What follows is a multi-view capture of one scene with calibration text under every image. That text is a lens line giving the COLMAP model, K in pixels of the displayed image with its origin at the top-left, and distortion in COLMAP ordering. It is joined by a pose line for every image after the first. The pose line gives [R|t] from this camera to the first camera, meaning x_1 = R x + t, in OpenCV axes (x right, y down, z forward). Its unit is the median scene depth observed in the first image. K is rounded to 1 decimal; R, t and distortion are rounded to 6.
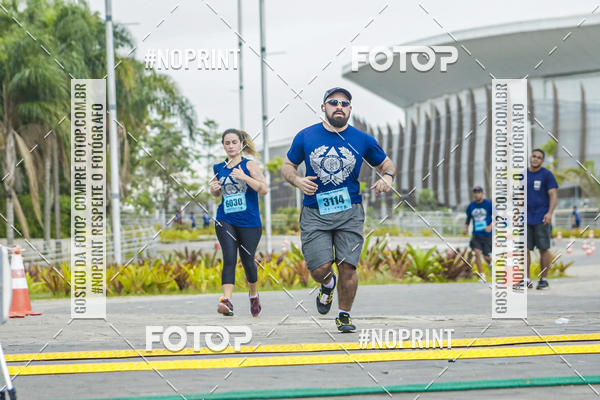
lens RADIAL K [[3539.3, 0, 299.2], [0, 3539.3, 199.8], [0, 0, 1]] dist [0.704504, 4.927083]
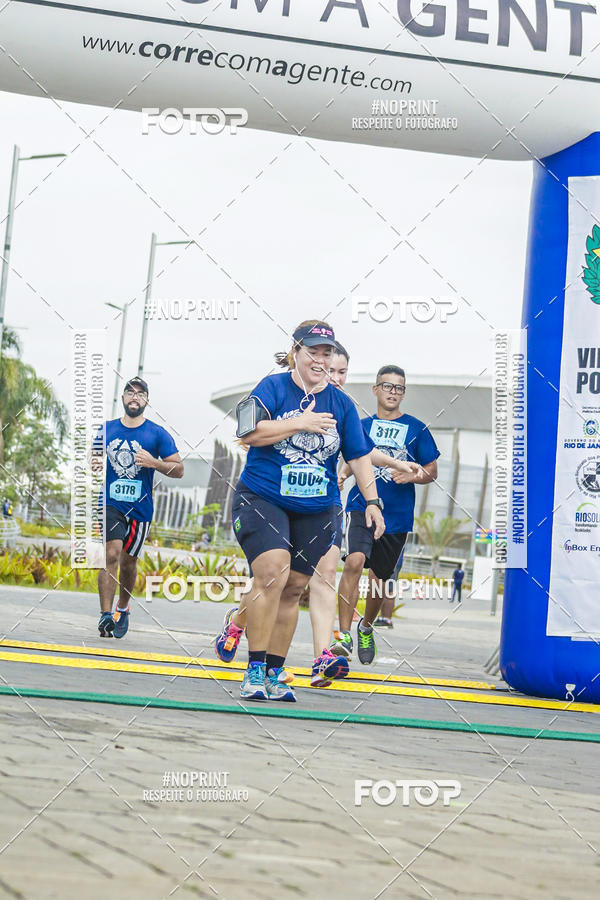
lens RADIAL K [[4200.2, 0, 300.5], [0, 4200.2, 472.3], [0, 0, 1]] dist [-0.005484, 4.285155]
pose [[0.991503, 0.129615, -0.011077, 0.055537], [-0.129838, 0.991276, -0.022689, 0.011051], [0.008040, 0.023934, 0.999681, -0.257453]]
